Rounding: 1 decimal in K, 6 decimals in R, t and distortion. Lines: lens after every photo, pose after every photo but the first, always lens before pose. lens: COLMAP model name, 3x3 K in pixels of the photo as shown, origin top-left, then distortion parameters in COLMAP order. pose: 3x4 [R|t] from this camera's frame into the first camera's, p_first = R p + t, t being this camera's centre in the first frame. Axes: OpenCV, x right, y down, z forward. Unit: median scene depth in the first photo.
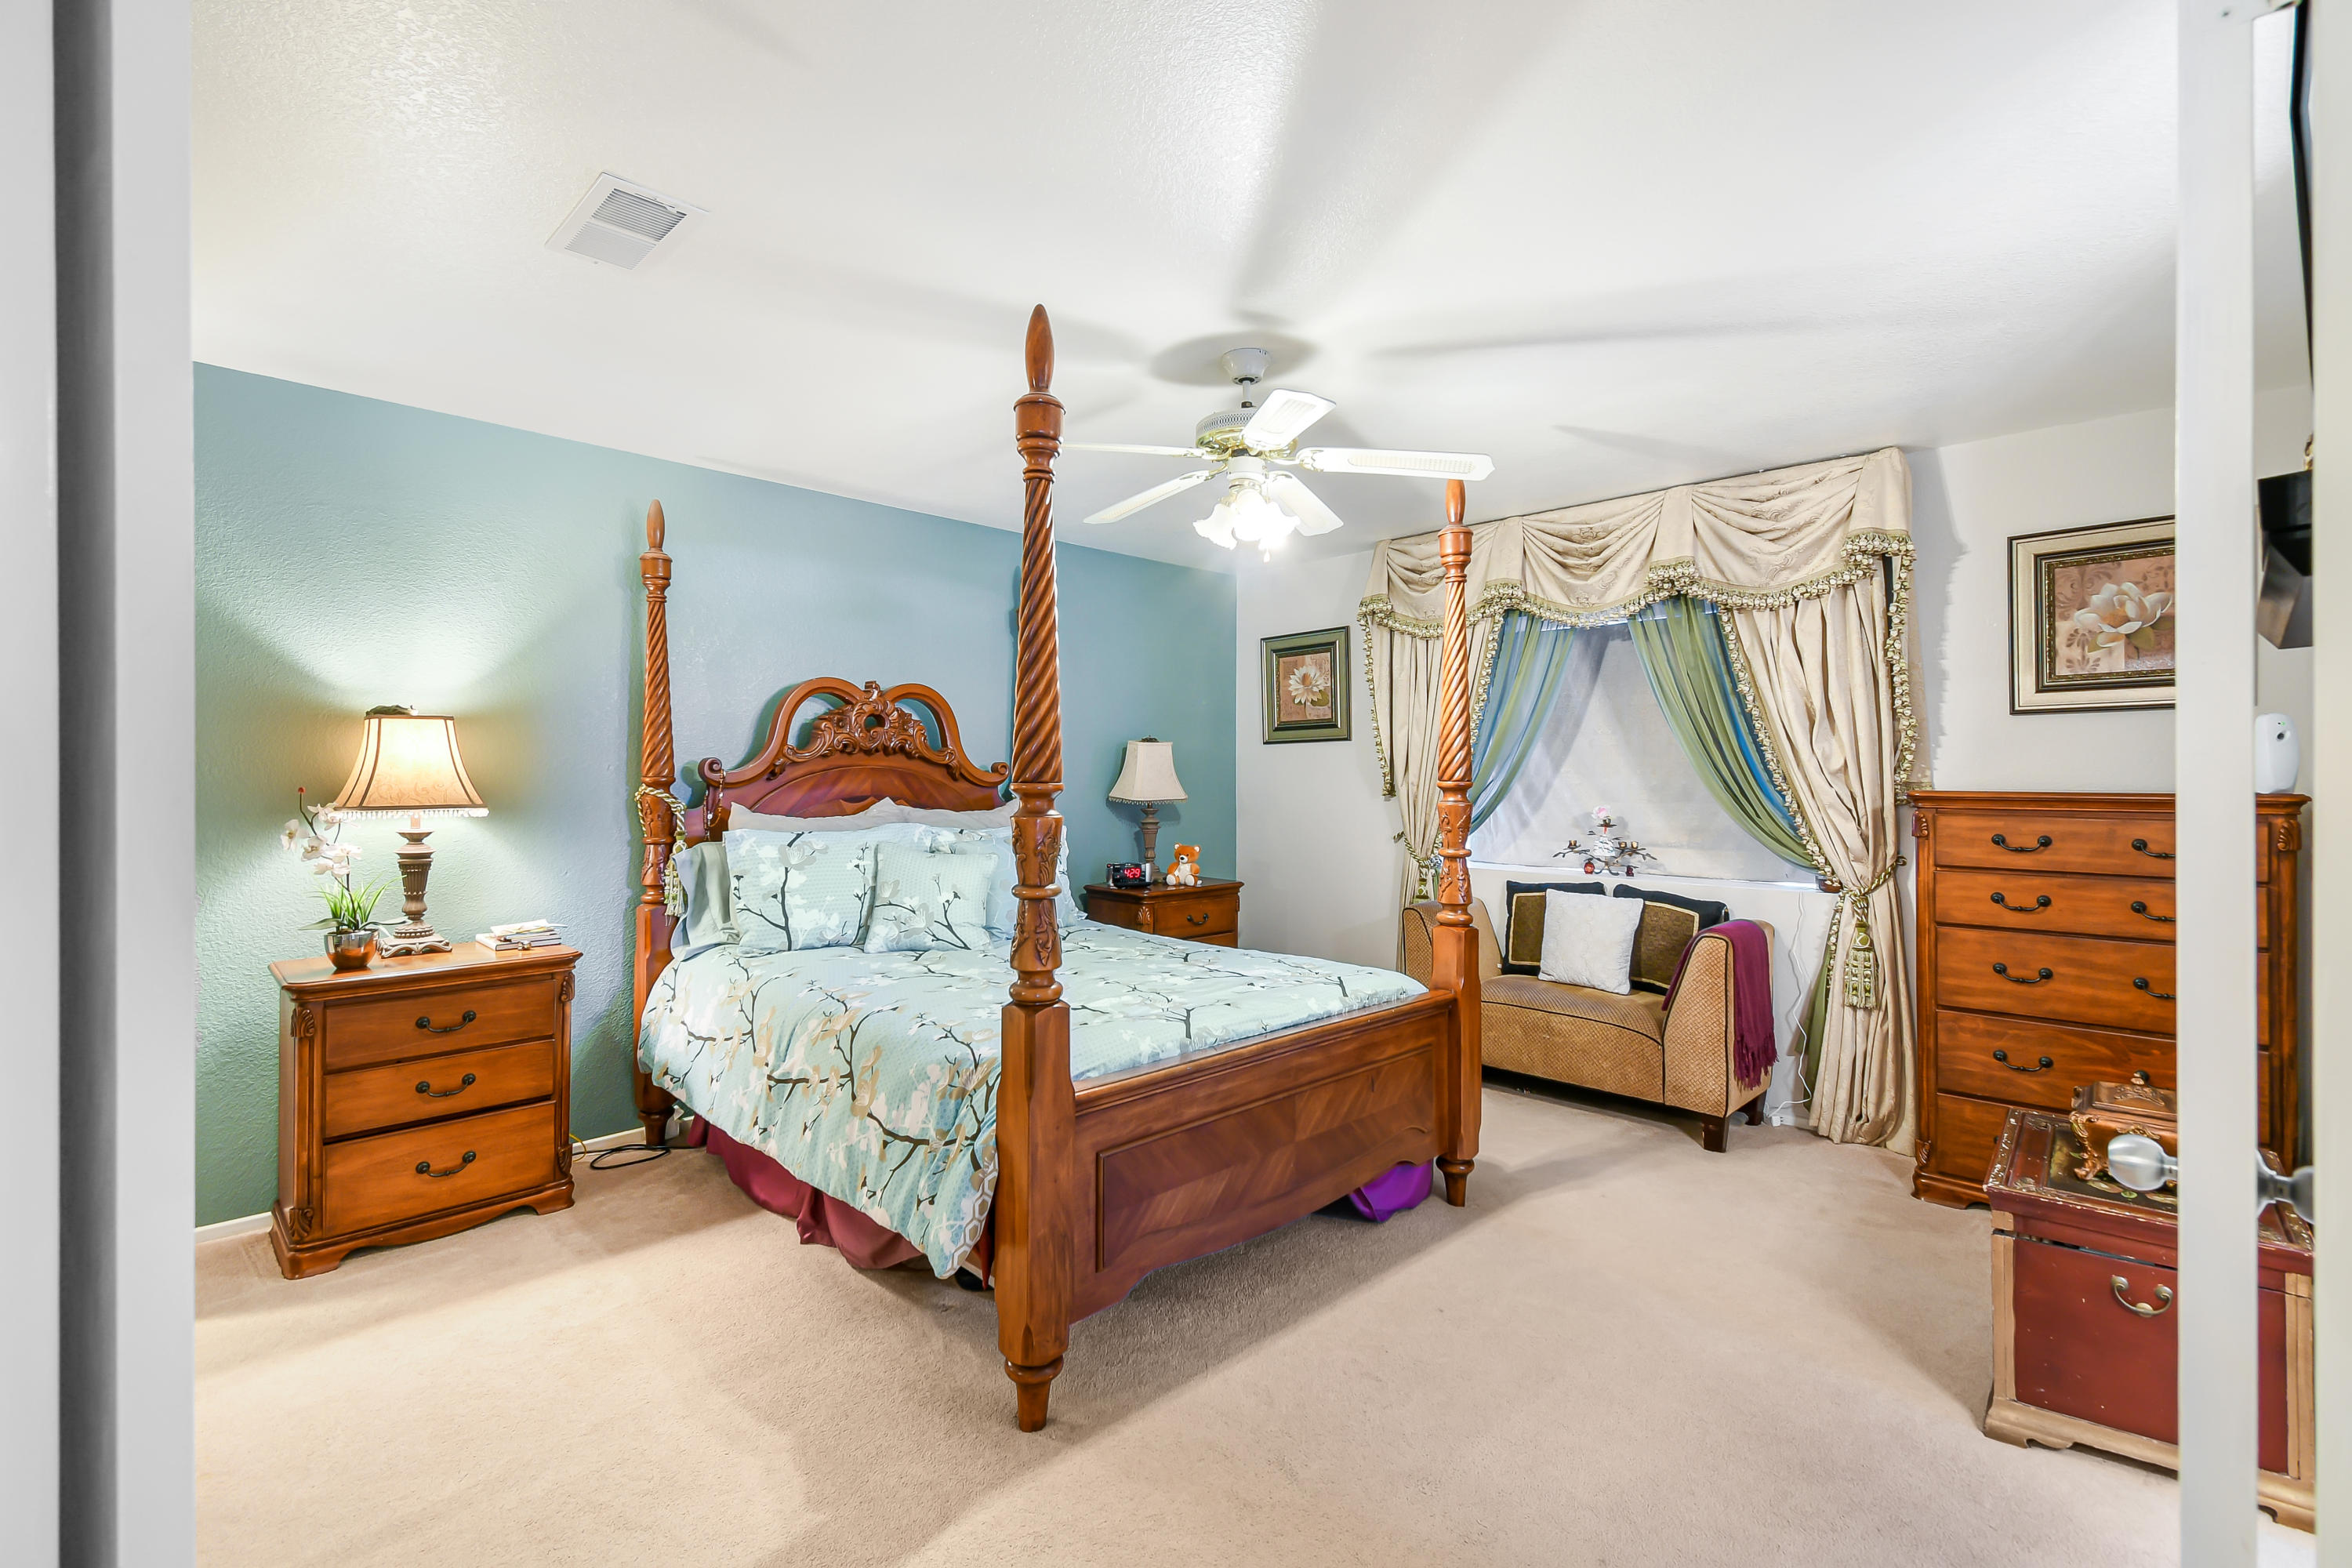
lens RADIAL K [[1063.9, 0, 1173.2], [0, 1063.9, 776.3], [0, 0, 1]] dist [0.003572, -0.000529]
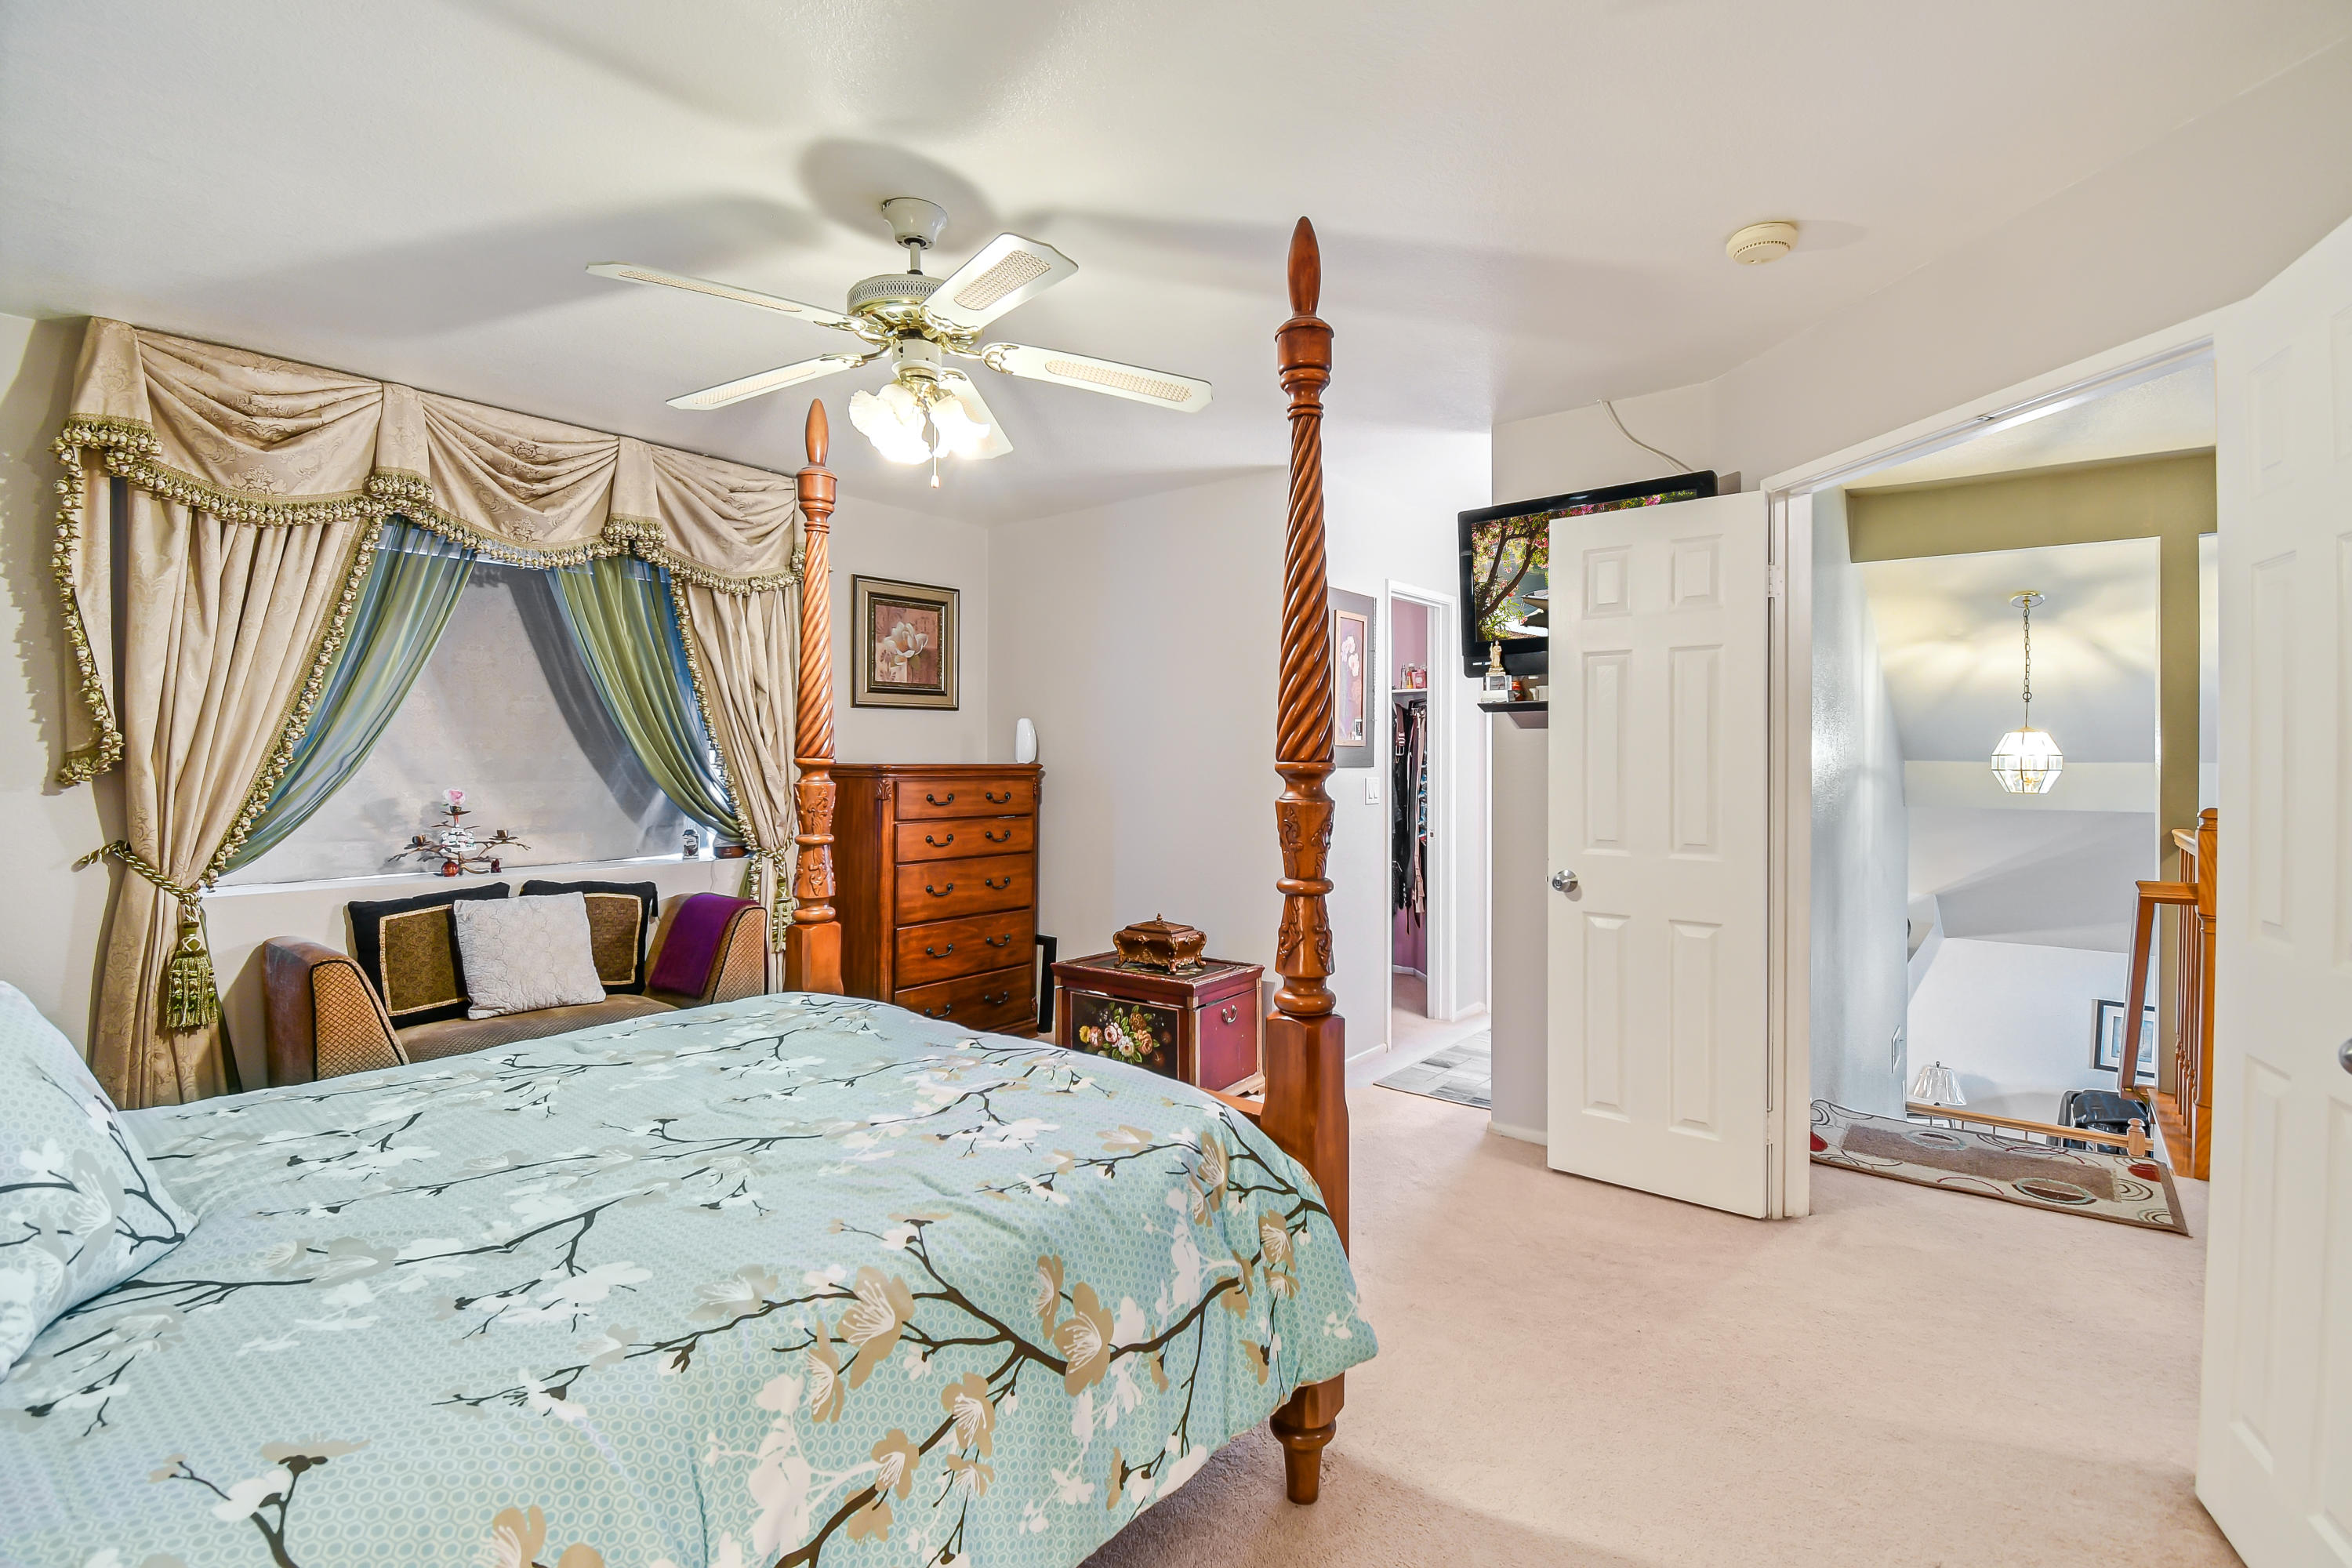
lens RADIAL K [[1130.4, 0, 1174.1], [0, 1130.4, 771.9], [0, 0, 1]] dist [-0.002533, -0.000240]
pose [[-0.141597, -0.013128, 0.989837, -0.684192], [-0.003338, 0.999913, 0.012784, 0.004152], [-0.989919, -0.001494, -0.141628, 0.811562]]
